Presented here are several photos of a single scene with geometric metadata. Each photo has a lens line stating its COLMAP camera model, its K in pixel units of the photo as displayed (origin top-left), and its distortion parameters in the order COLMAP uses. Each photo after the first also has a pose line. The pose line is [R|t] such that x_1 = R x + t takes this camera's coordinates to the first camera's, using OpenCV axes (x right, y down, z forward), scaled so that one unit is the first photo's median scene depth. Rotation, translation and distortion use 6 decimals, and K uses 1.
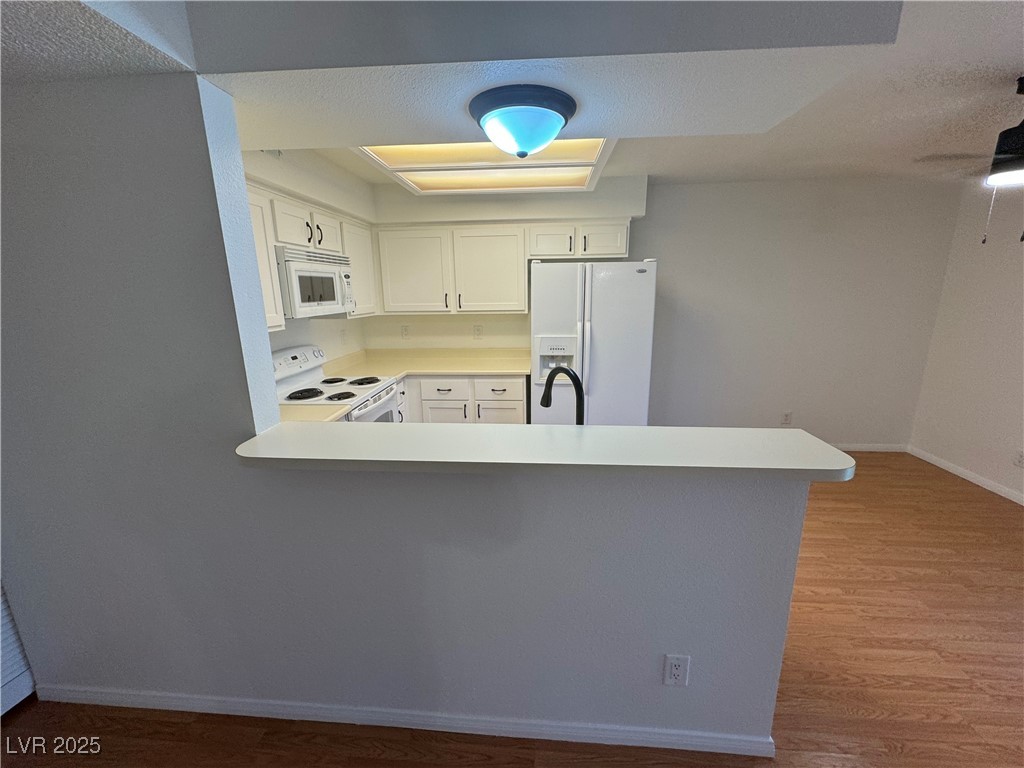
lens RADIAL K [[410.2, 0, 512.4], [0, 410.2, 380.6], [0, 0, 1]] dist [-0.001374, -0.000090]
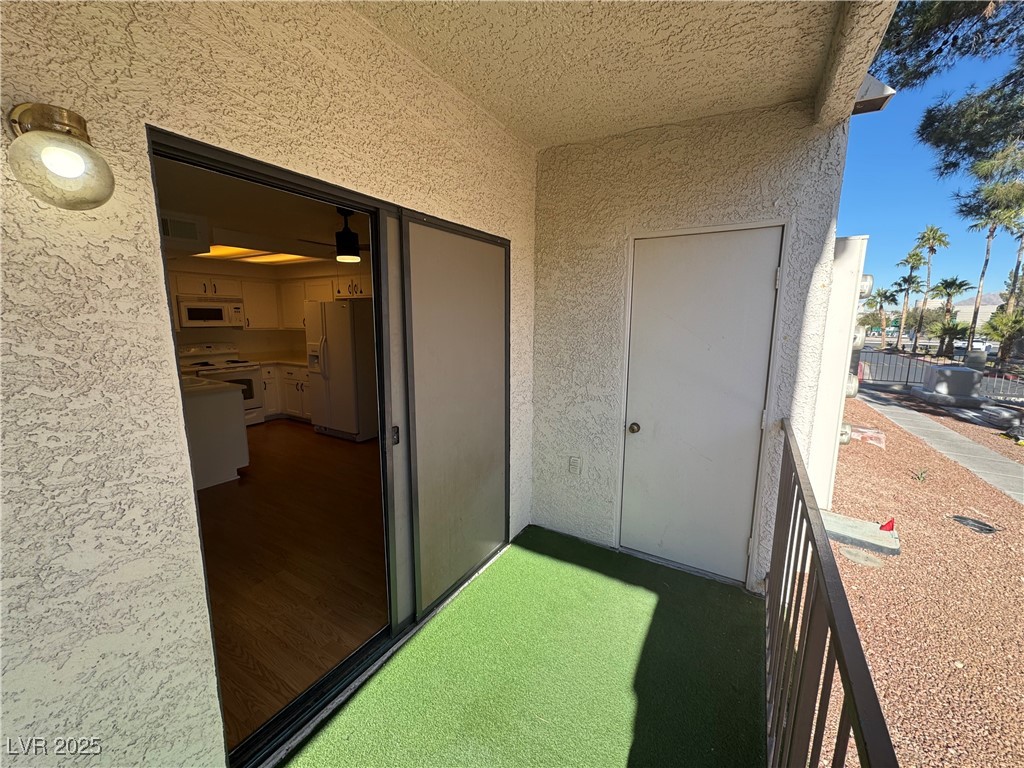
lens RADIAL K [[410.2, 0, 512.4], [0, 410.2, 380.6], [0, 0, 1]] dist [-0.001374, -0.000090]
pose [[0.894158, 0.082523, -0.440082, 1.729337], [-0.112517, 0.992742, -0.042457, 0.025697], [0.433384, 0.087480, 0.896954, -0.166030]]
